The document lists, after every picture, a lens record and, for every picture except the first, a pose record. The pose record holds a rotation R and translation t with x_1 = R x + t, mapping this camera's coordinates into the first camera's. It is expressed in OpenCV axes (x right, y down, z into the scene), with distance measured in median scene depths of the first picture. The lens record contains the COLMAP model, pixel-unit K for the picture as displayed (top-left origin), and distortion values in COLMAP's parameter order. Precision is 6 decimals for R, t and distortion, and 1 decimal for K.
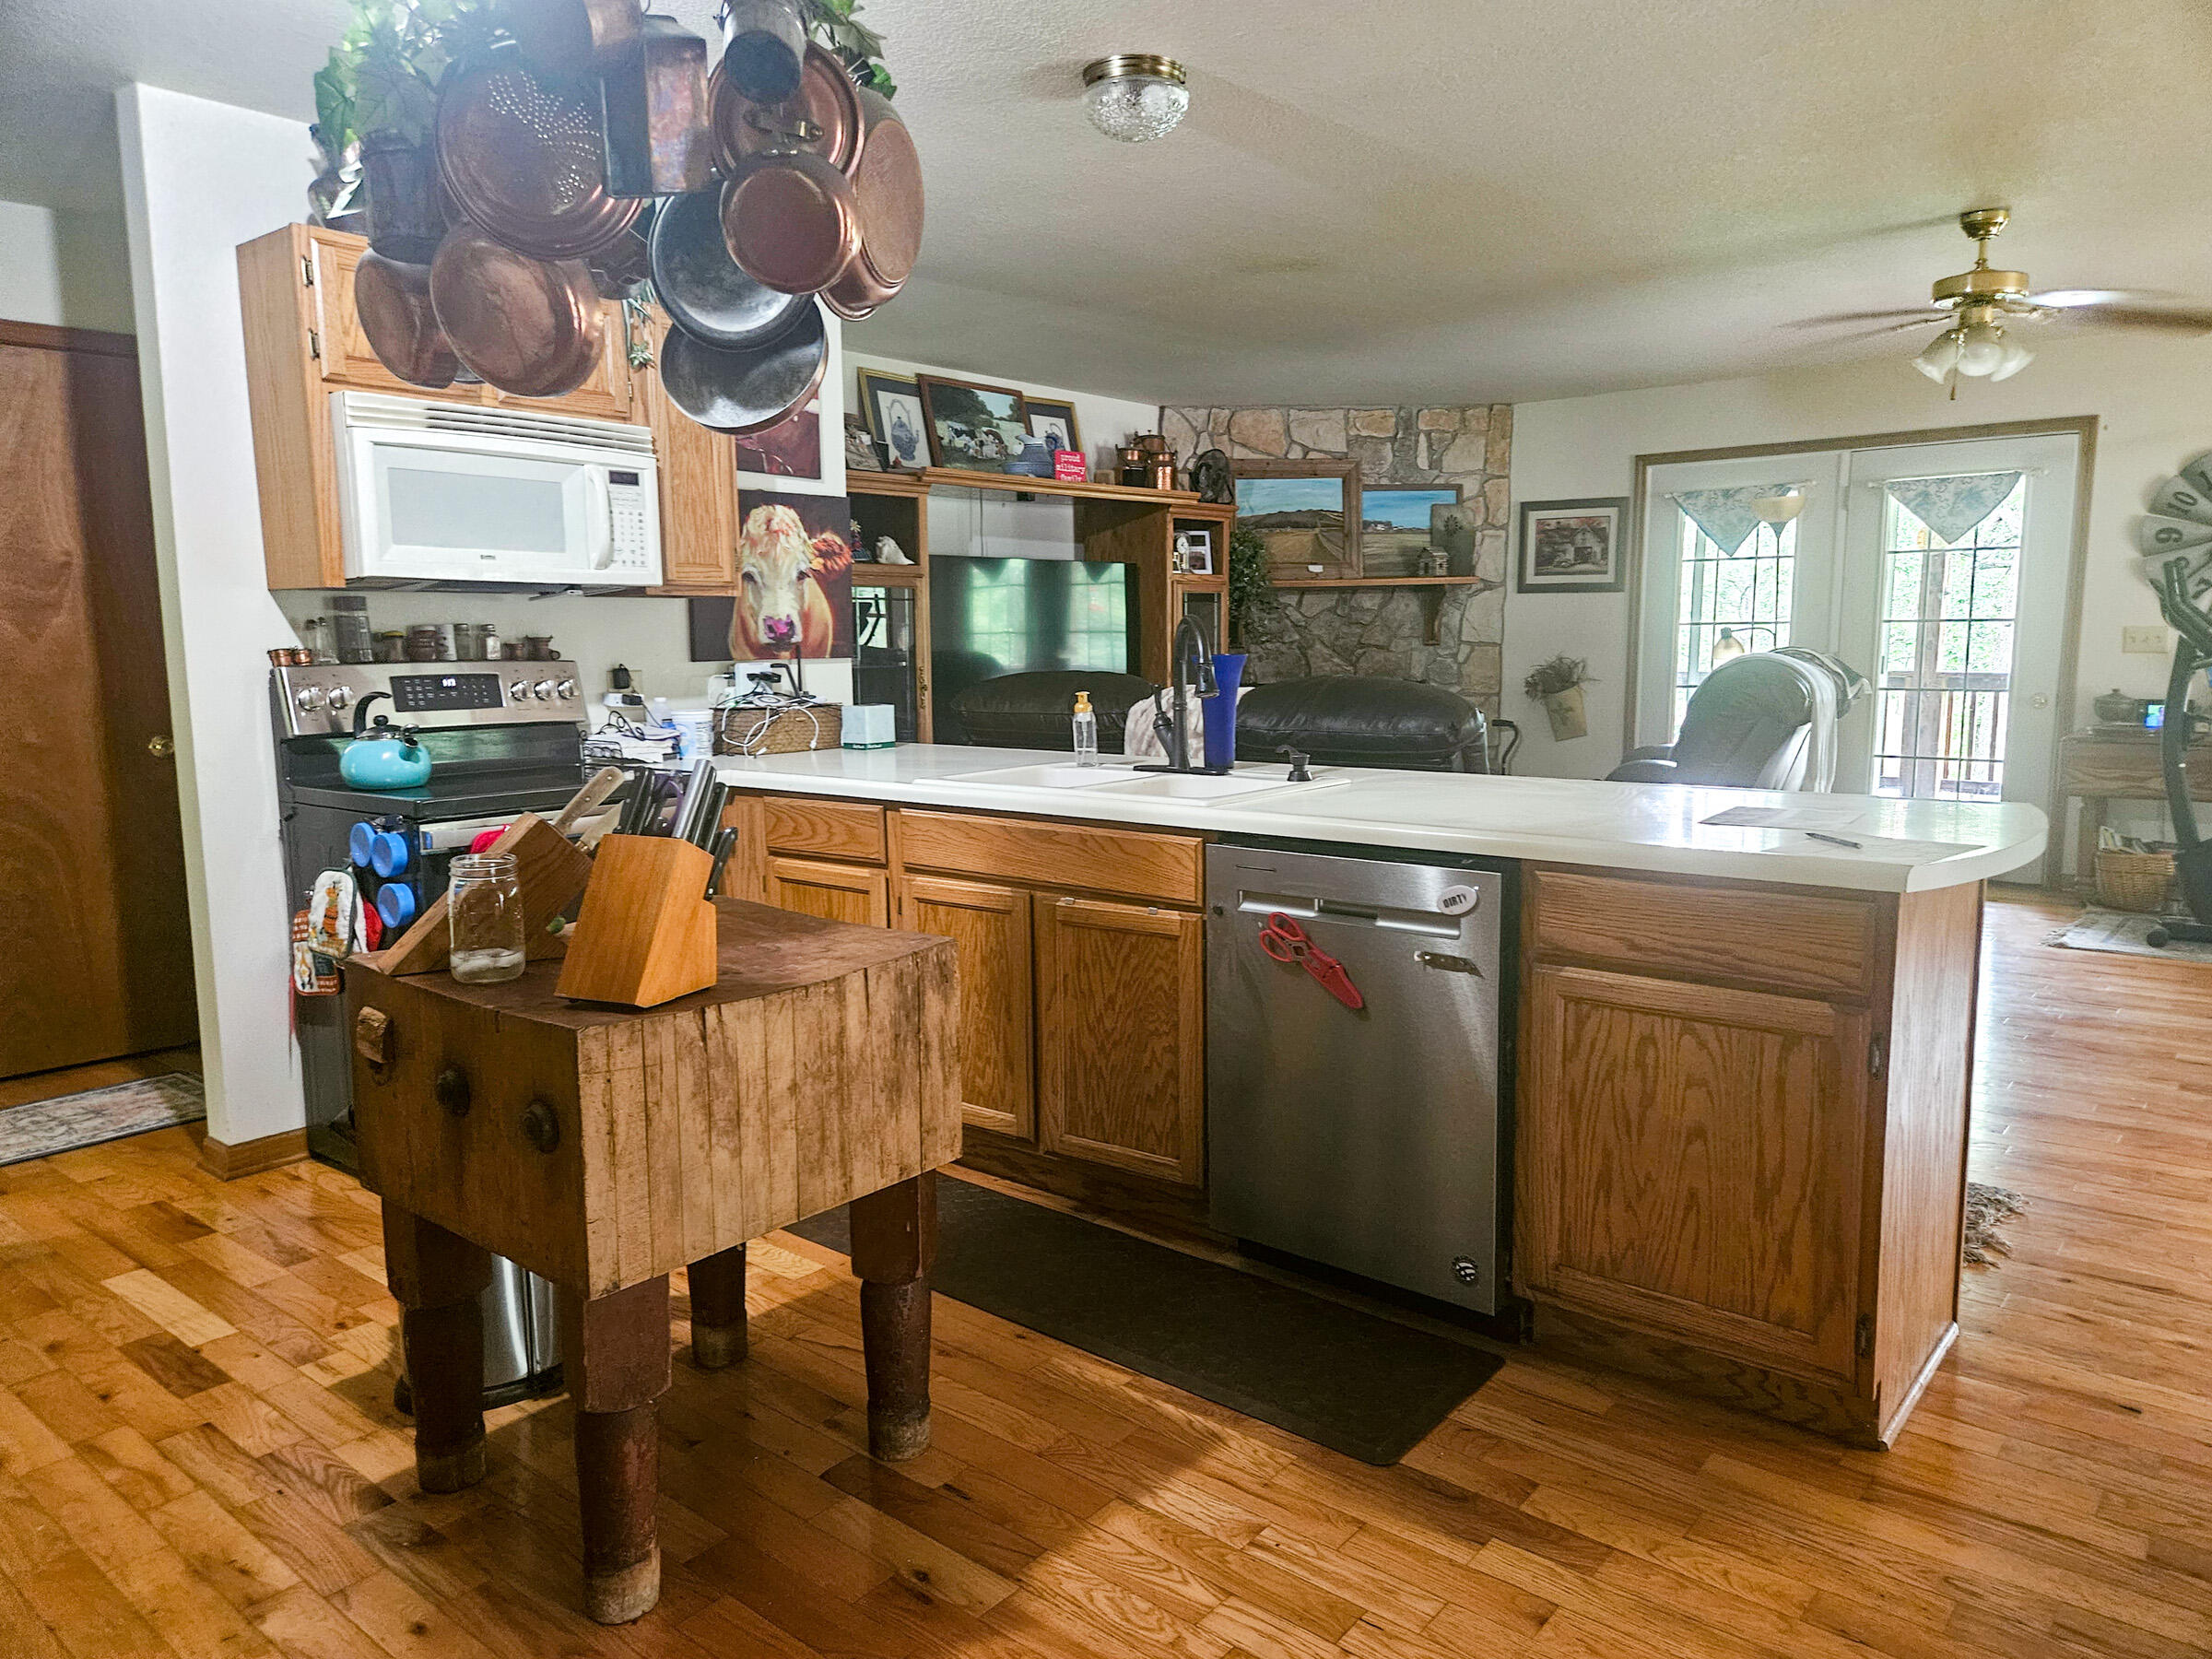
lens RADIAL K [[1483.6, 0, 1097.7], [0, 1483.6, 839.8], [0, 0, 1]] dist [0.073078, -0.055012]
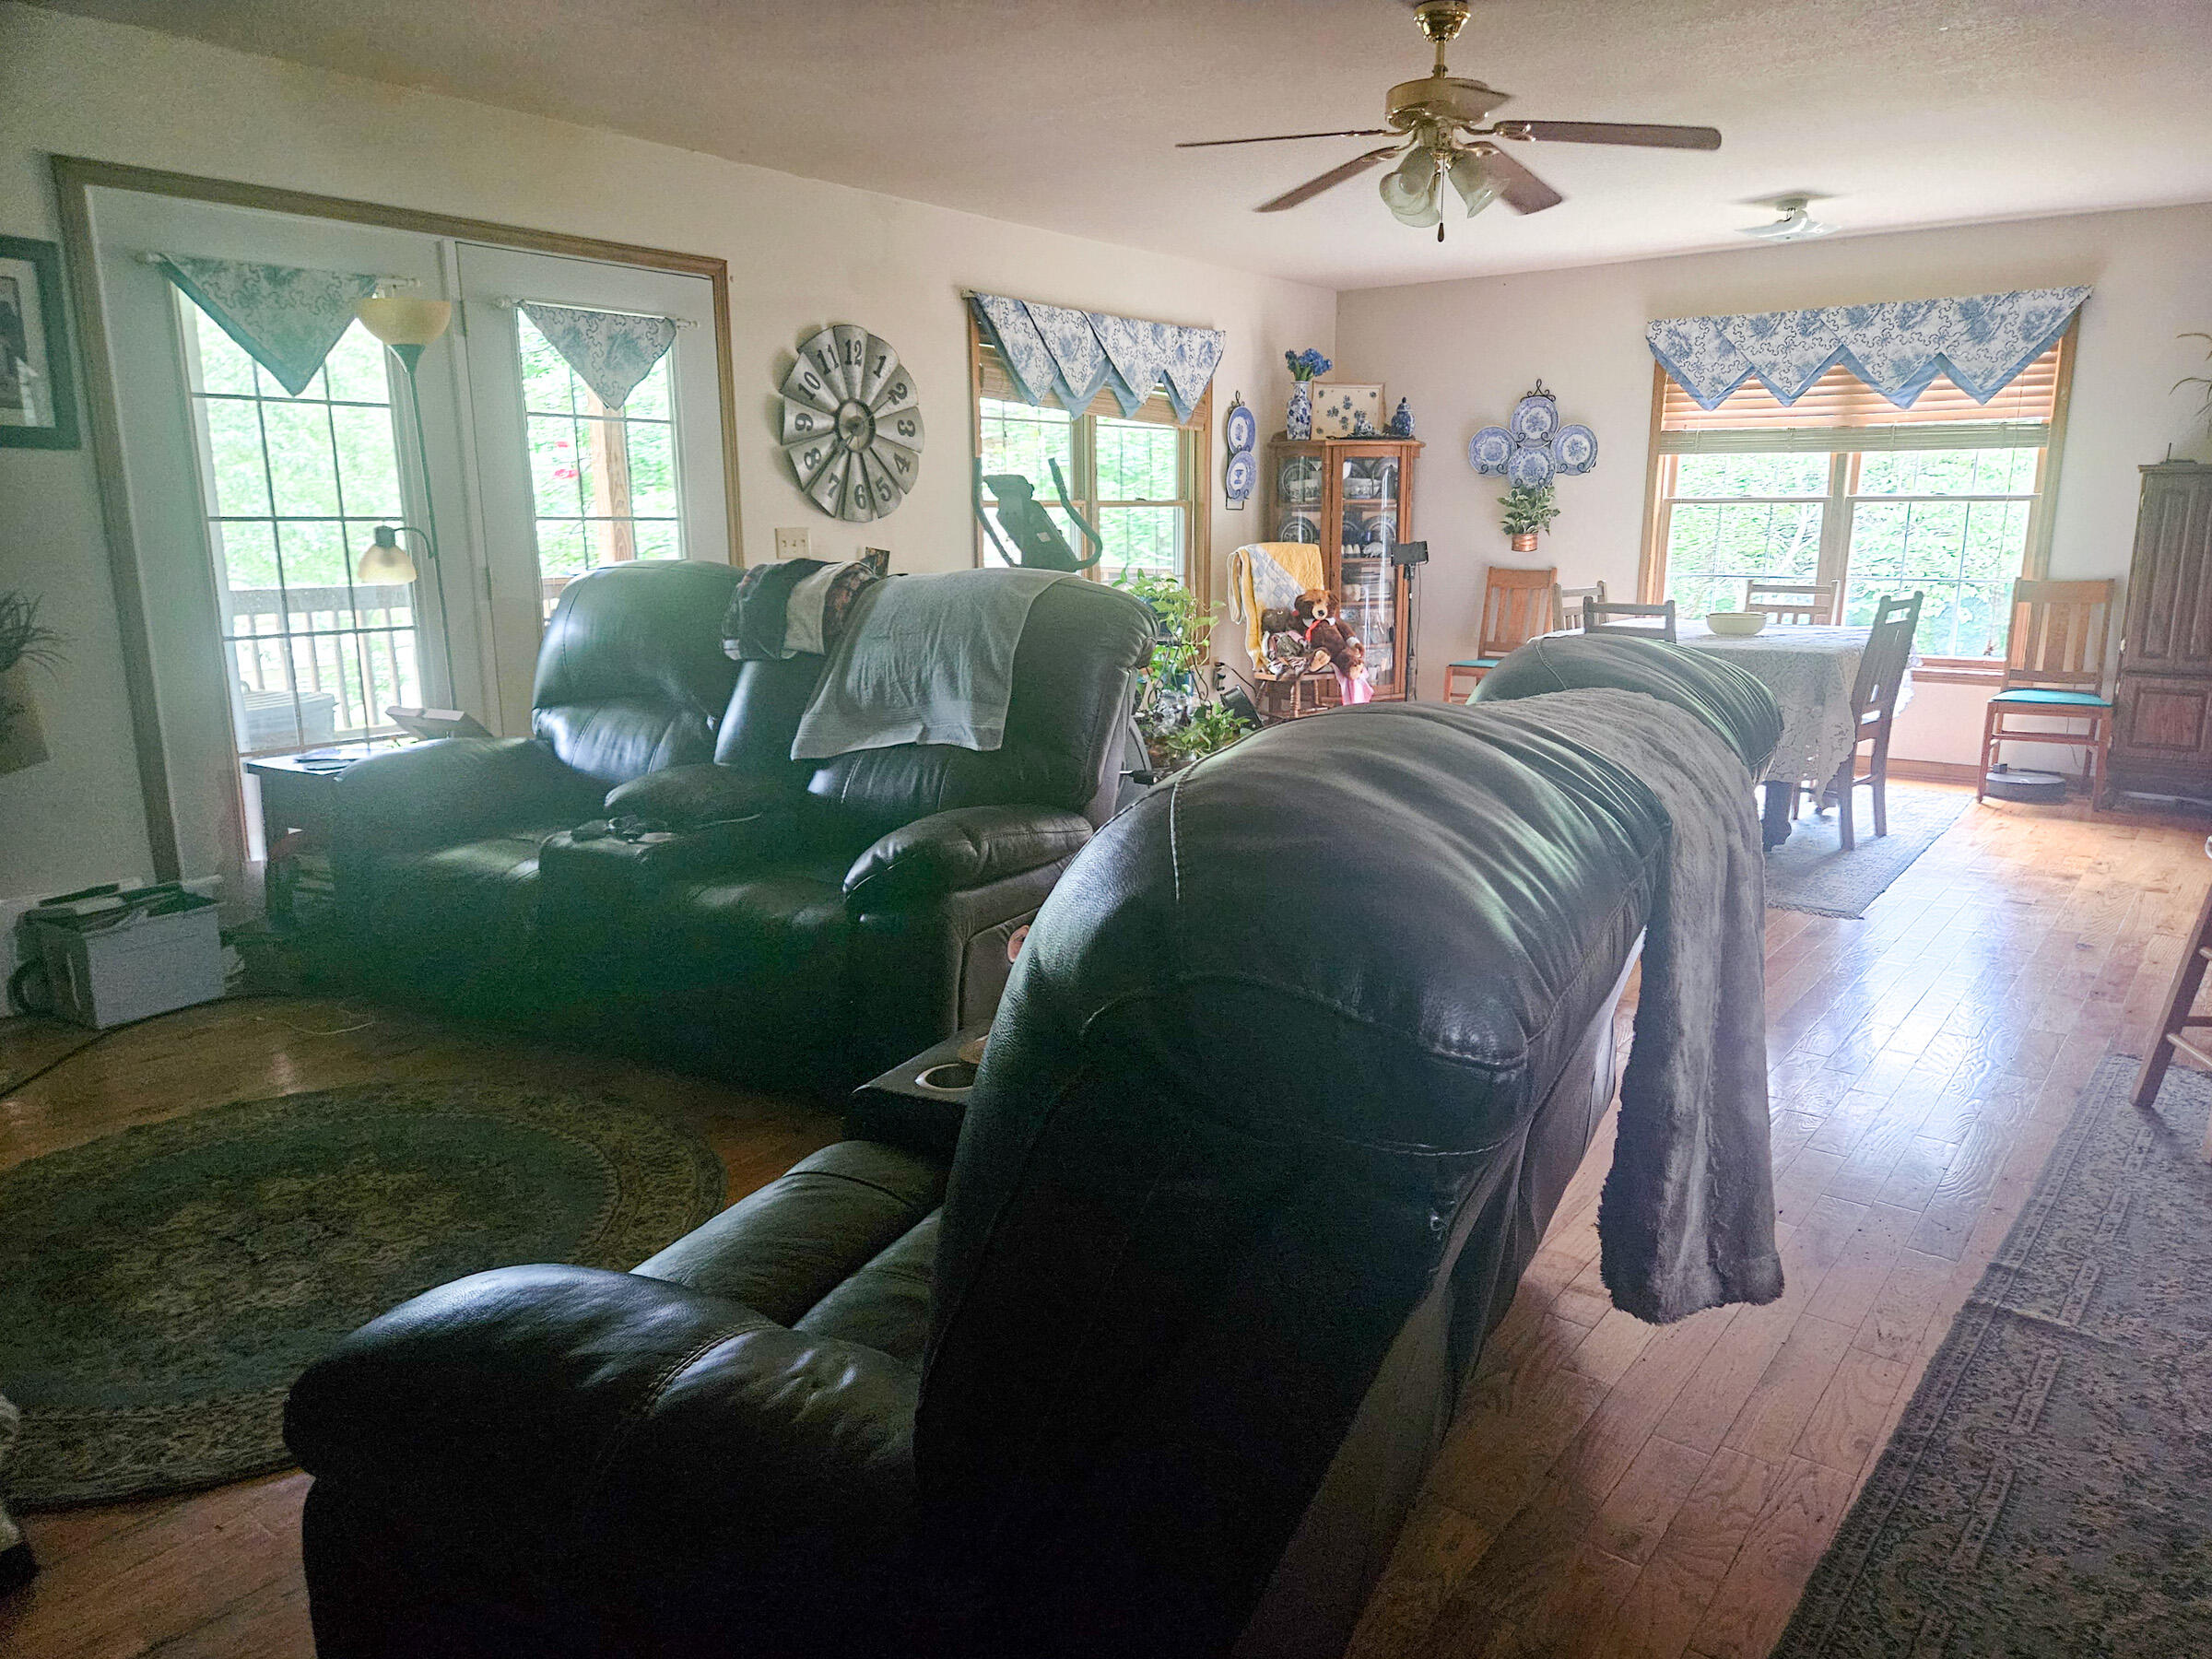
lens RADIAL K [[1483.6, 0, 1146.0], [0, 1483.6, 832.7], [0, 0, 1]] dist [0.073078, -0.055012]
pose [[-0.042506, -0.203538, 0.978144, -0.181050], [0.143495, 0.967635, 0.207587, -0.112976], [-0.988738, 0.149183, -0.011924, 0.785460]]
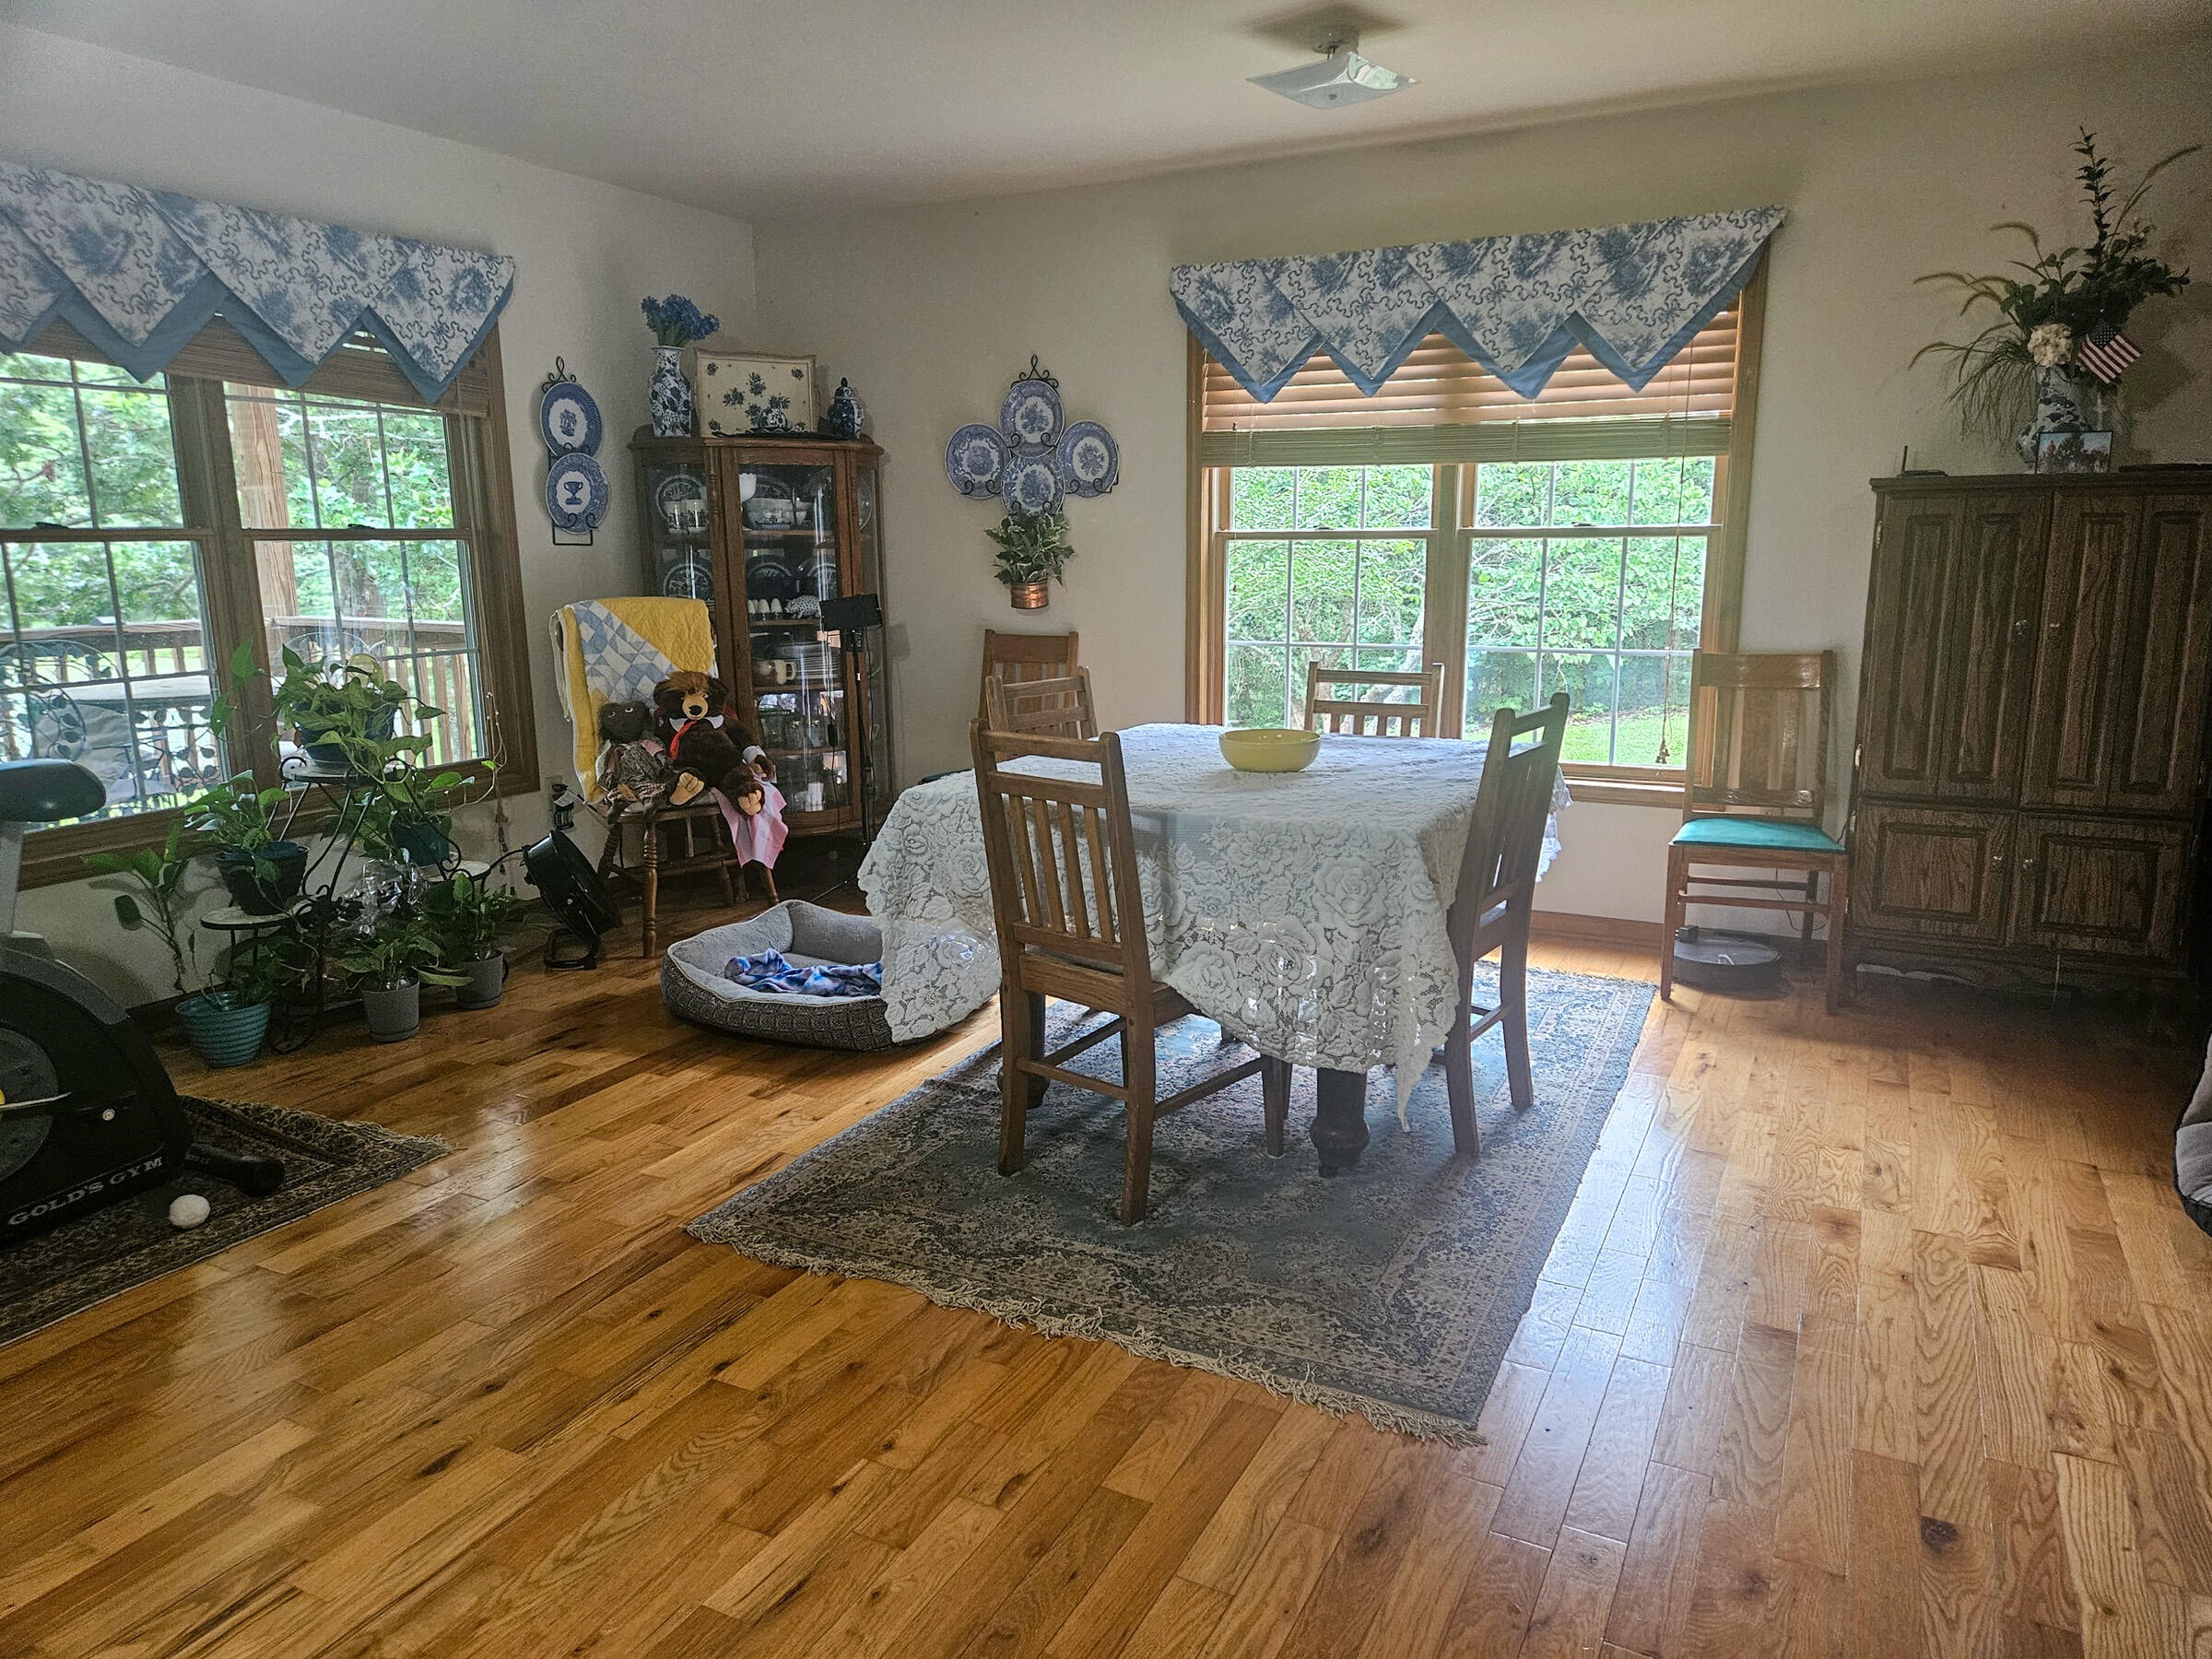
lens RADIAL K [[1483.6, 0, 1135.1], [0, 1483.6, 835.9], [0, 0, 1]] dist [0.073078, -0.055012]
pose [[-0.226502, -0.178689, 0.957480, 0.195054], [0.145548, 0.965781, 0.214669, -0.086298], [-0.963075, 0.187982, -0.192743, 0.572271]]
